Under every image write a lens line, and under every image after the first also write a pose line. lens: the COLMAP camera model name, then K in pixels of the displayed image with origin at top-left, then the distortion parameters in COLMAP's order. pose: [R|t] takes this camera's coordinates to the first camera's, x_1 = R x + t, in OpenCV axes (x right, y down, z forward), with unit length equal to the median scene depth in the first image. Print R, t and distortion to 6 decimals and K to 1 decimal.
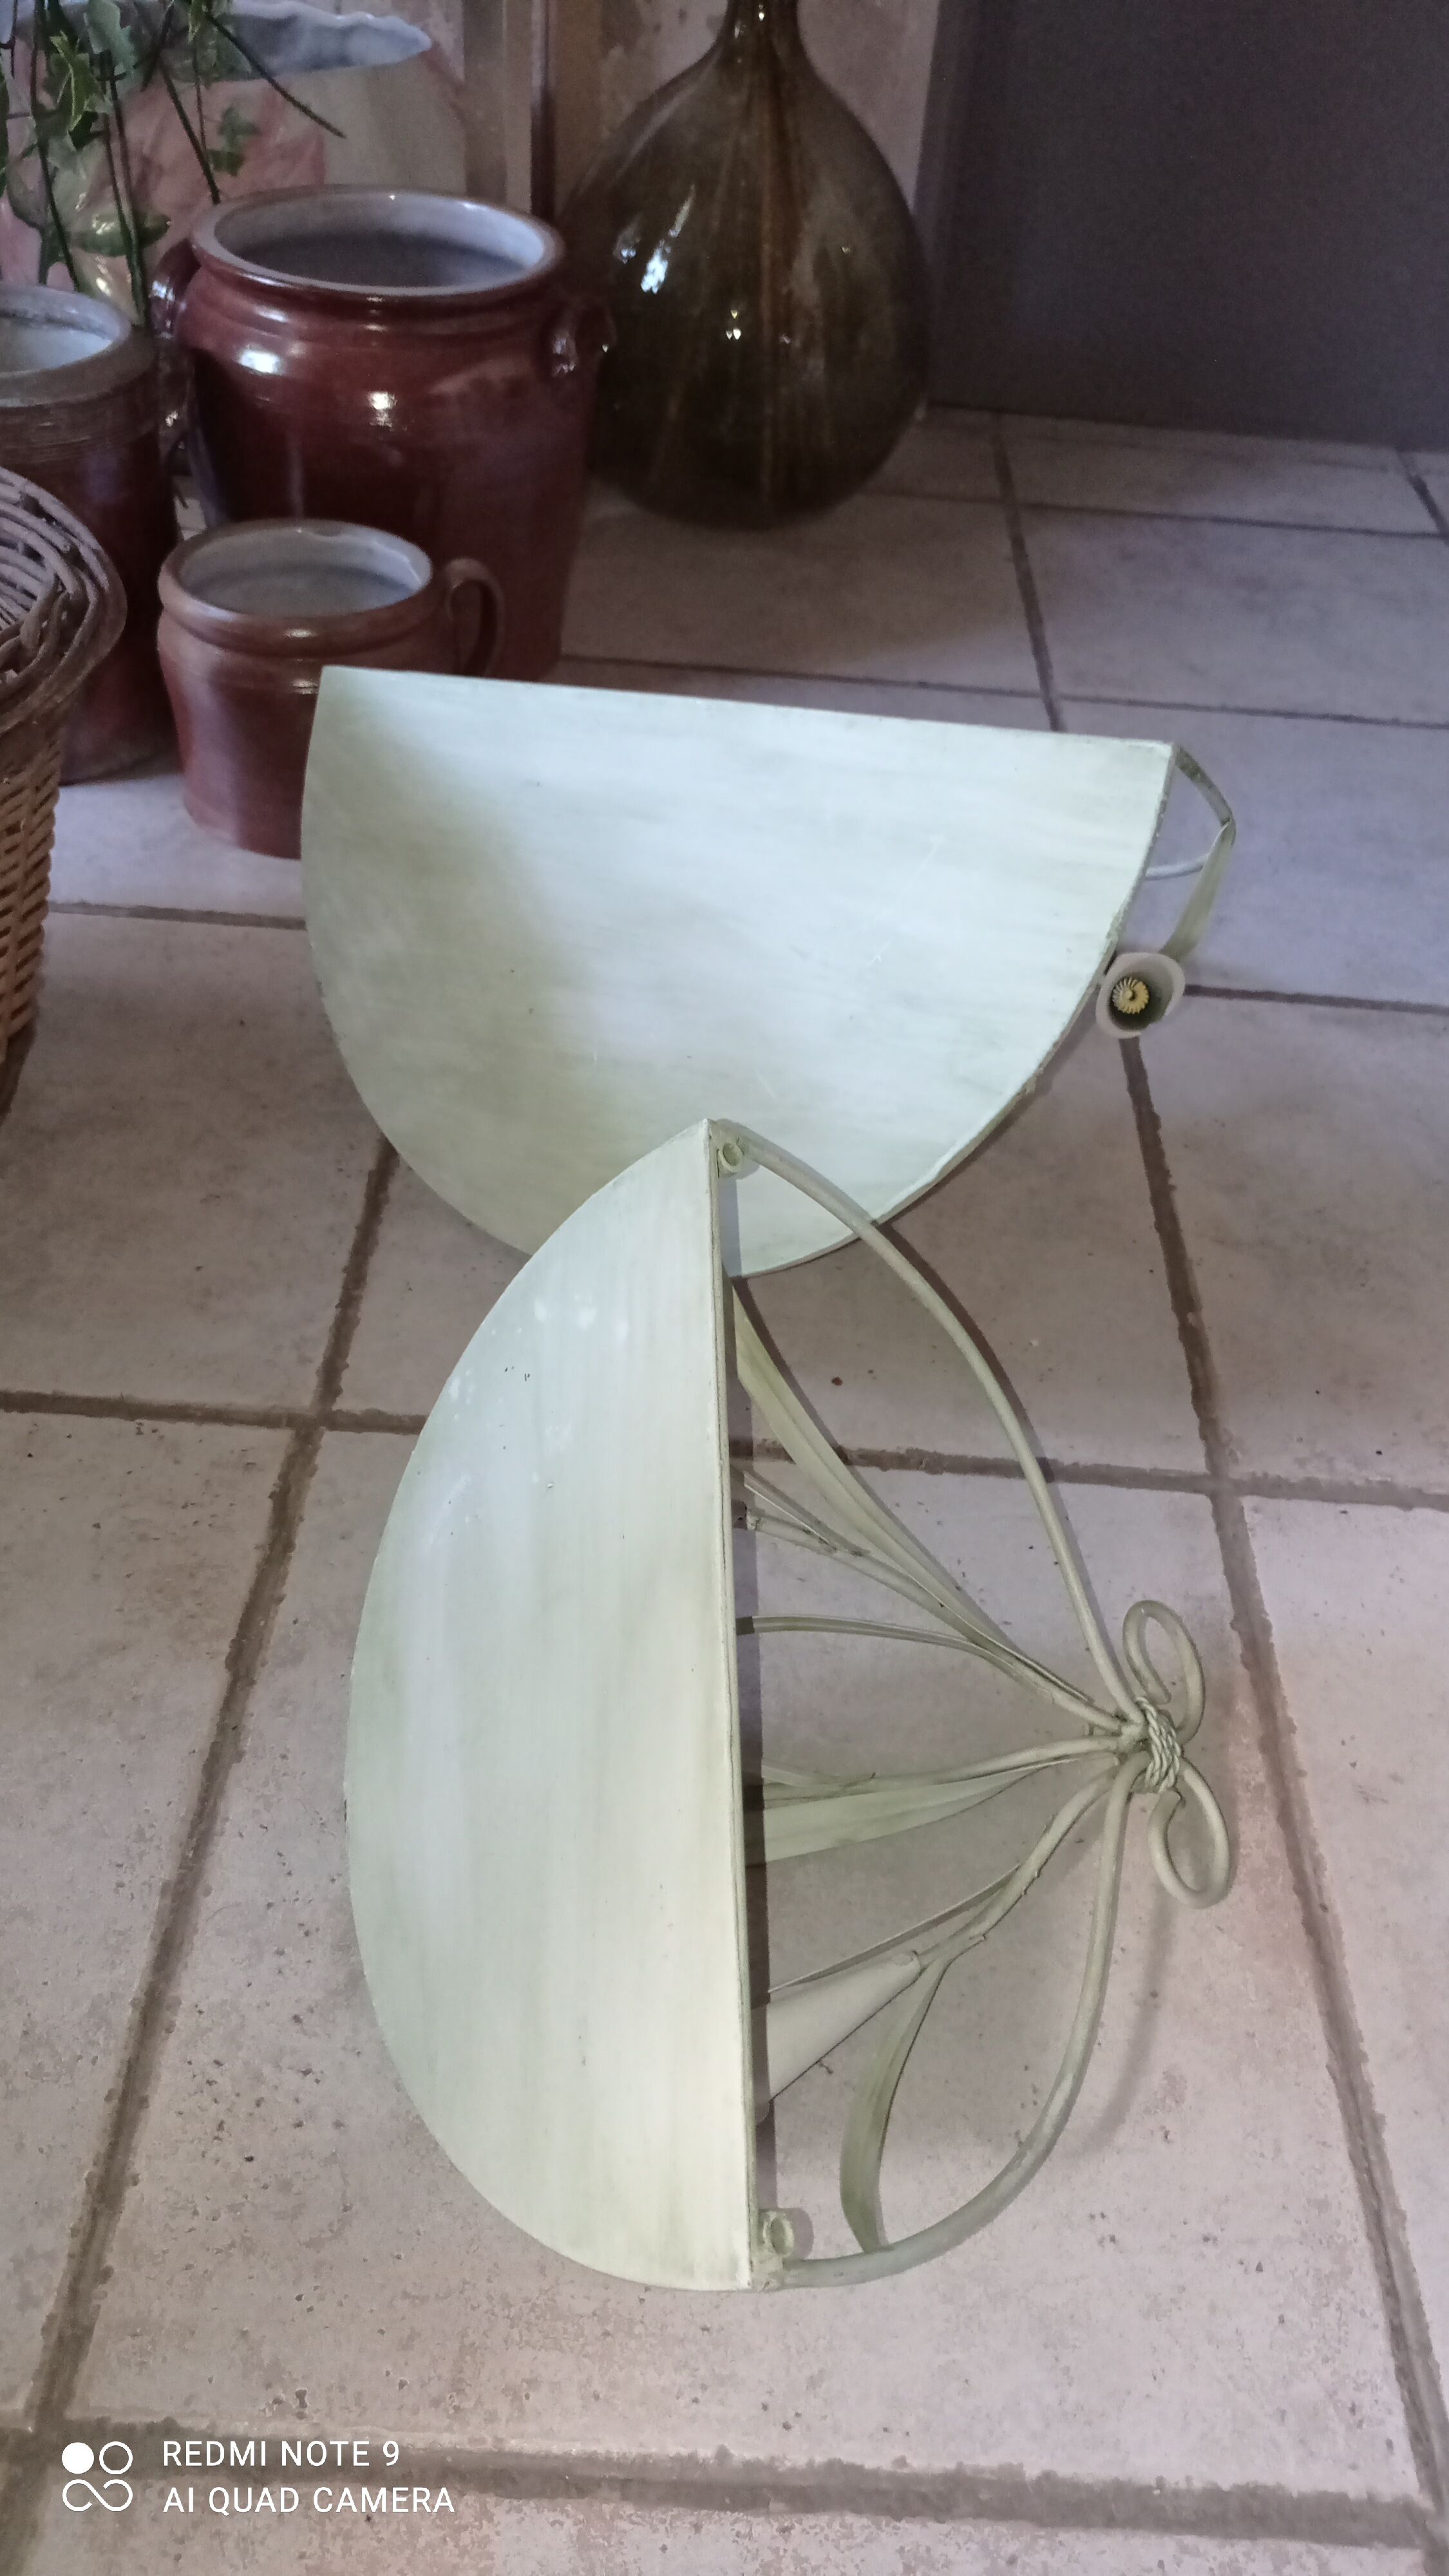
lens RADIAL K [[1987.4, 0, 726.1], [0, 1987.4, 1289.3], [0, 0, 1]] dist [0.009834, -0.017549]
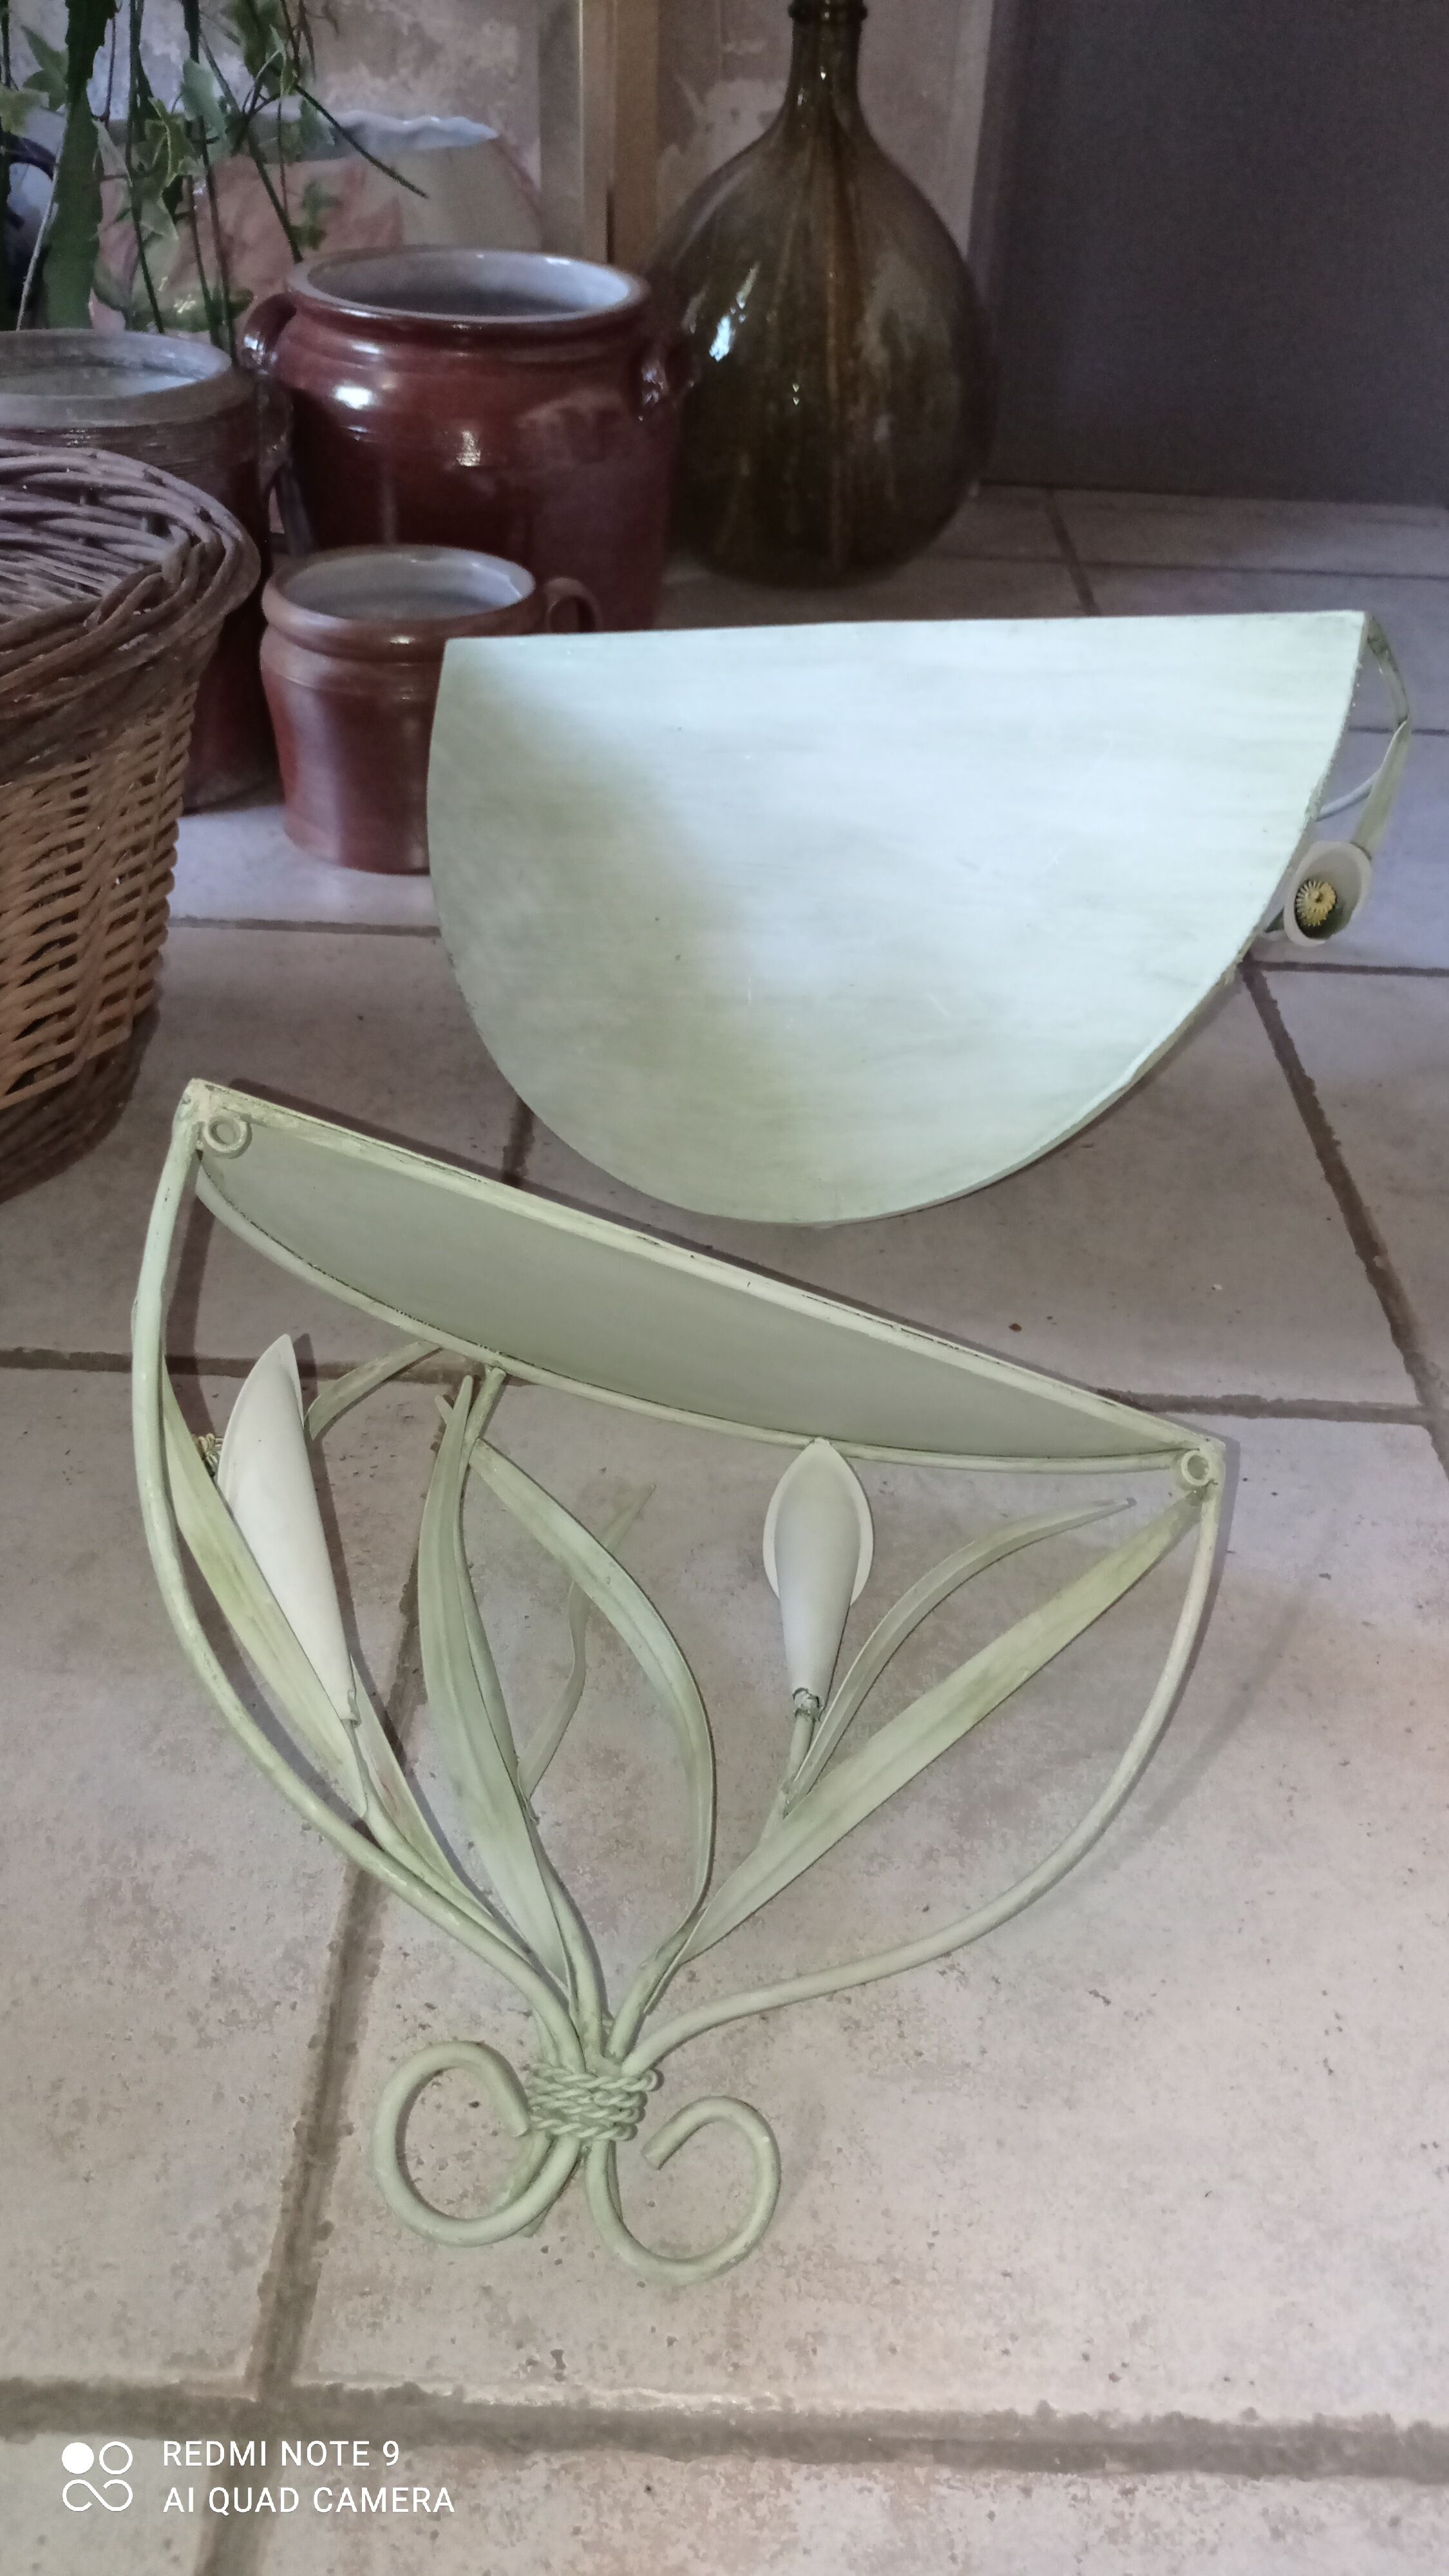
lens RADIAL K [[1987.4, 0, 723.3], [0, 1987.4, 1281.1], [0, 0, 1]] dist [0.009834, -0.017549]
pose [[0.999407, -0.033446, -0.008232, -0.075252], [0.032542, 0.995178, -0.092530, 0.108216], [0.011287, 0.092207, 0.995676, 0.055440]]
